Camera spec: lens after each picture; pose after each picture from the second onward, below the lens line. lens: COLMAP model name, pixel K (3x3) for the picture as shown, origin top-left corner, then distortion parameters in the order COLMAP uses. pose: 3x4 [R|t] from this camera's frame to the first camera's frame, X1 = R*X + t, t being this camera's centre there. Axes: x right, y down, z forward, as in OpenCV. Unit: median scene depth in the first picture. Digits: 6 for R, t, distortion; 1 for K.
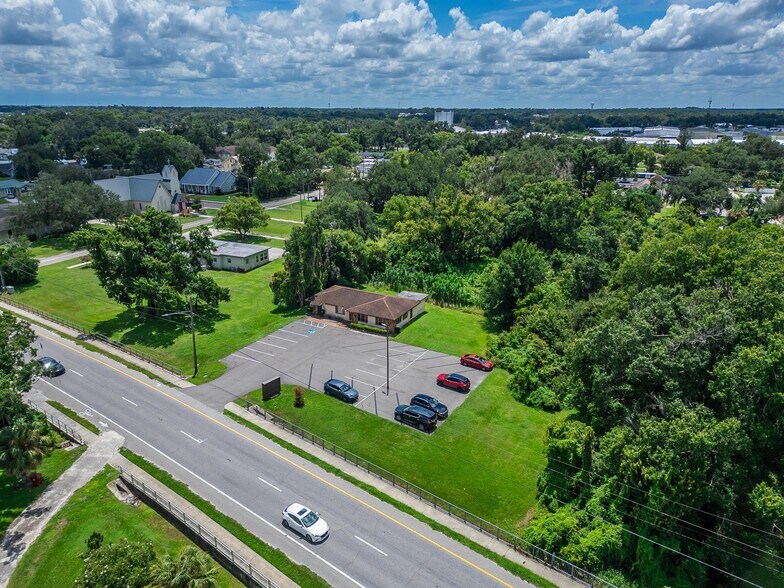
lens RADIAL K [[558.9, 0, 387.6], [0, 558.9, 294.4], [0, 0, 1]] dist [0.067119, -0.040810]
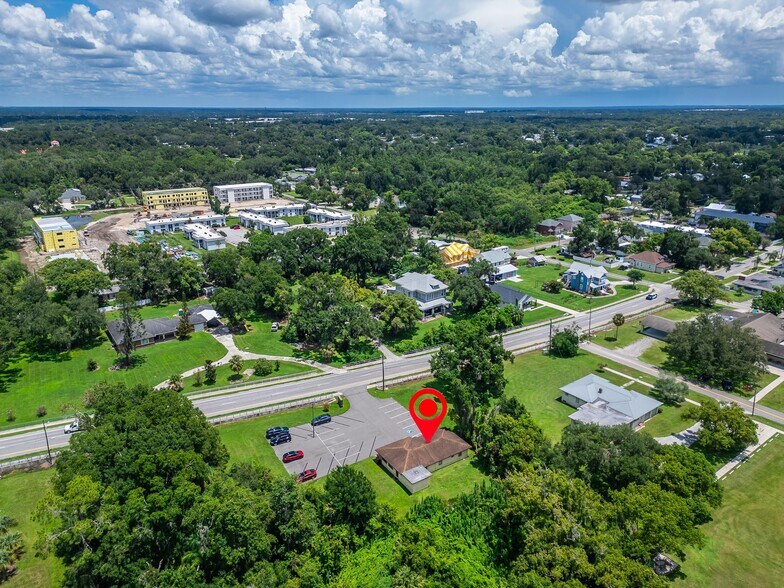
lens RADIAL K [[543.4, 0, 392.0], [0, 543.4, 294.0], [0, 0, 1]] dist [0.074146, -0.001574]
pose [[-0.475855, 0.280936, -0.833449, 0.989302], [-0.282415, 0.848627, 0.447296, -0.877586], [0.832949, 0.448226, -0.324483, 1.285629]]
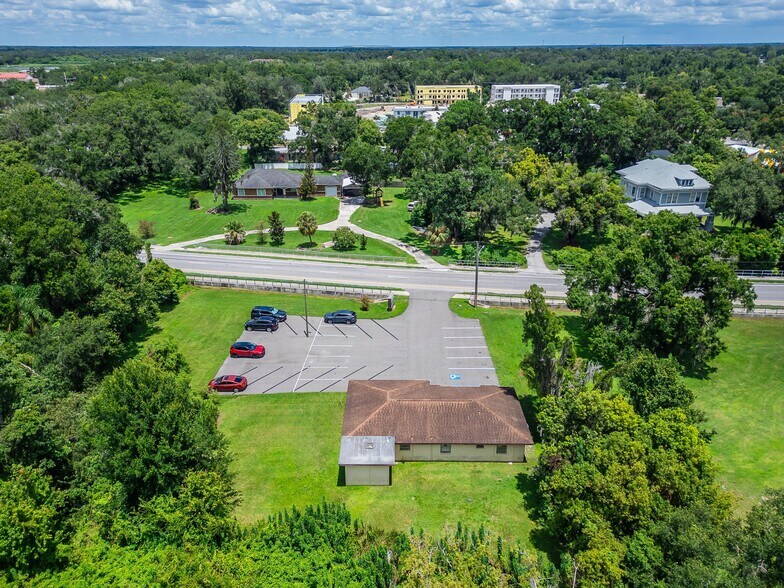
lens RADIAL K [[544.2, 0, 389.2], [0, 544.2, 295.6], [0, 0, 1]] dist [0.076986, -0.077768]
pose [[-0.885660, 0.193009, -0.422319, 0.237436], [-0.145275, 0.748676, 0.646823, -0.488827], [0.441022, 0.634218, -0.635033, 1.382832]]
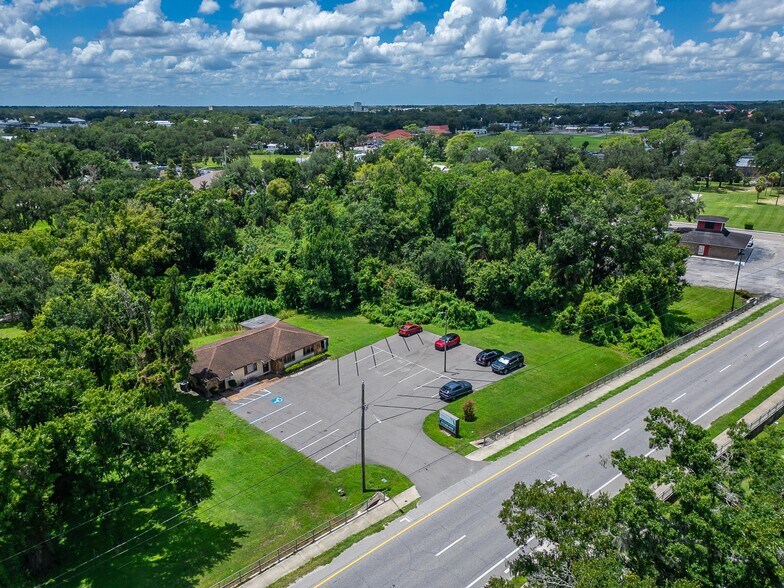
lens RADIAL K [[549.0, 0, 387.7], [0, 549.0, 296.1], [0, 0, 1]] dist [0.048875, -0.033411]
pose [[0.233370, -0.325576, 0.916263, -0.746995], [0.313896, 0.917059, 0.245910, -0.200898], [-0.920330, 0.230223, 0.316211, 0.610626]]
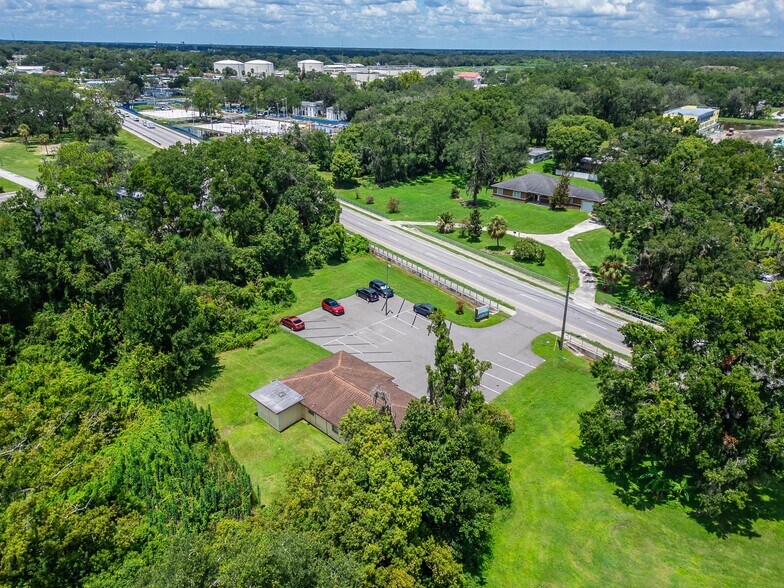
lens RADIAL K [[549.0, 0, 387.7], [0, 549.0, 296.1], [0, 0, 1]] dist [0.048875, -0.033411]
pose [[-0.962849, -0.120976, 0.241428, -0.231060], [0.073968, 0.741694, 0.666648, -0.527664], [-0.259713, 0.659739, -0.705190, 1.473150]]
